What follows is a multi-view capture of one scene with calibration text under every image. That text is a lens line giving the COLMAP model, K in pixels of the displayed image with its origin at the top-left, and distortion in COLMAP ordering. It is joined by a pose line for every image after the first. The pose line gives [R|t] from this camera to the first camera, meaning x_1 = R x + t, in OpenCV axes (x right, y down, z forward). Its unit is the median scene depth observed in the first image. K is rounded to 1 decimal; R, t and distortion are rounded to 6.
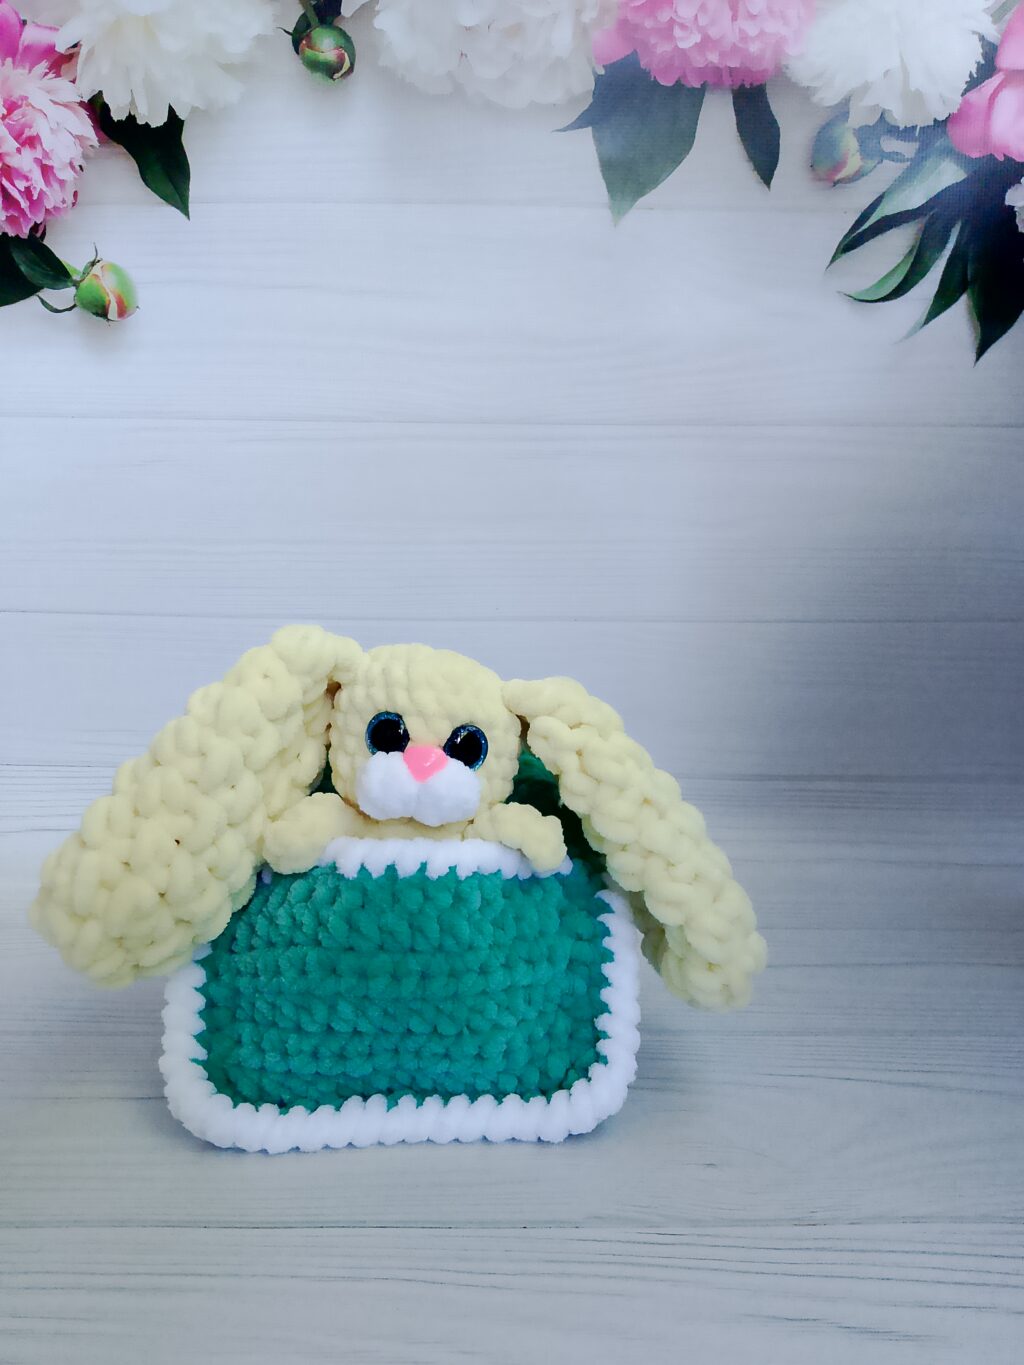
lens RADIAL K [[1072.5, 0, 513.5], [0, 1072.5, 683.3], [0, 0, 1]] dist [-0.004470, 0.008269]
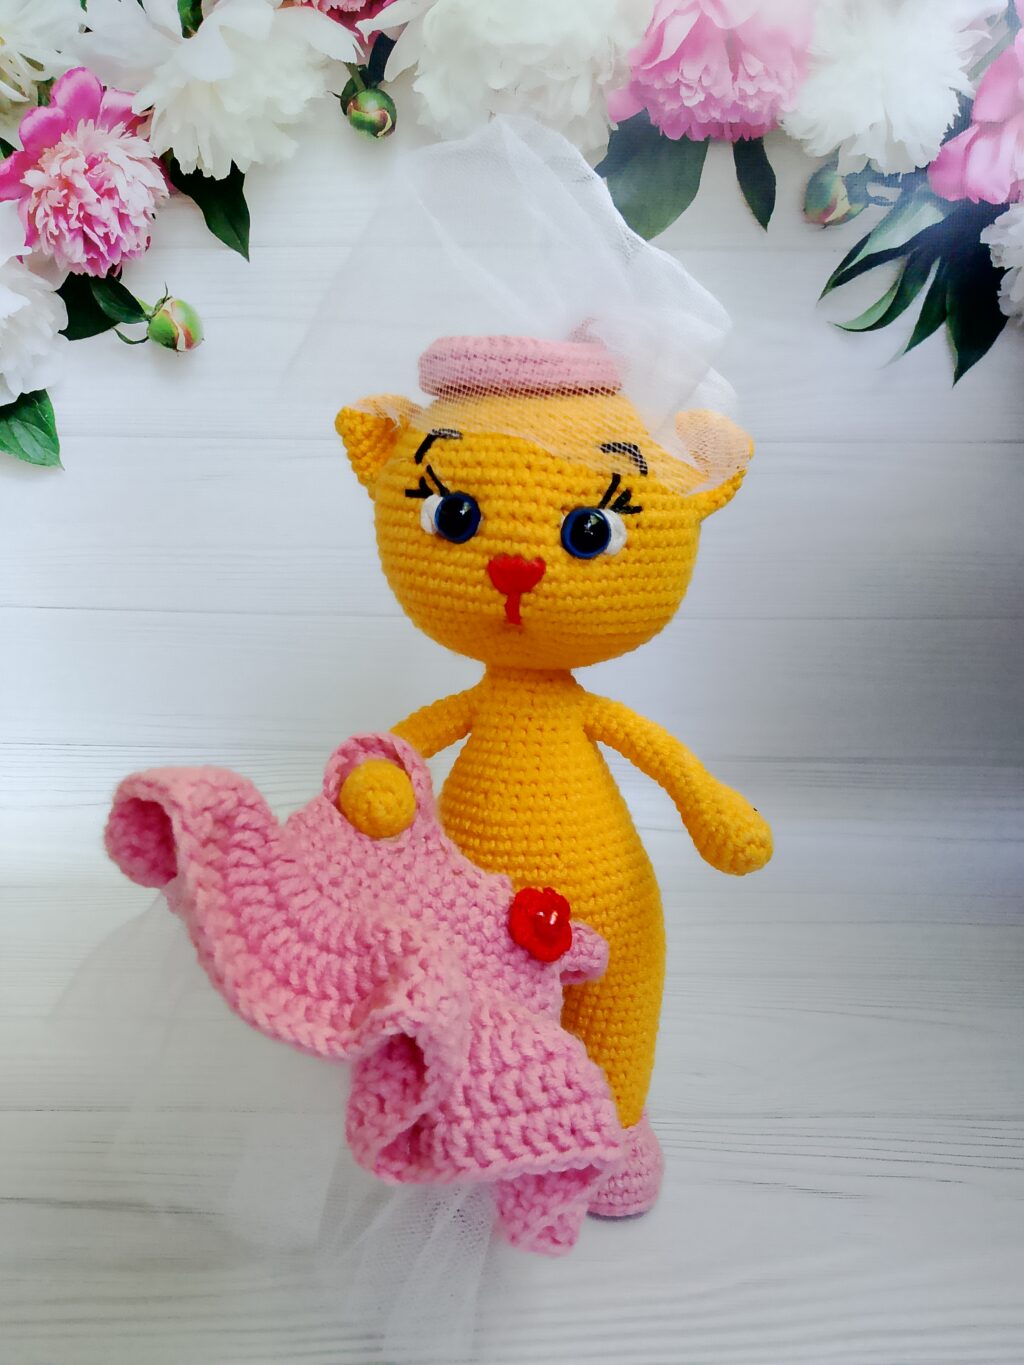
lens RADIAL K [[1063.6, 0, 513.2], [0, 1063.6, 683.2], [0, 0, 1]] dist [0.004283, -0.002597]
pose [[0.999759, 0.002313, -0.021811, 0.000668], [-0.002112, 0.999955, 0.009236, -0.000191], [0.021831, -0.009188, 0.999719, -0.118426]]
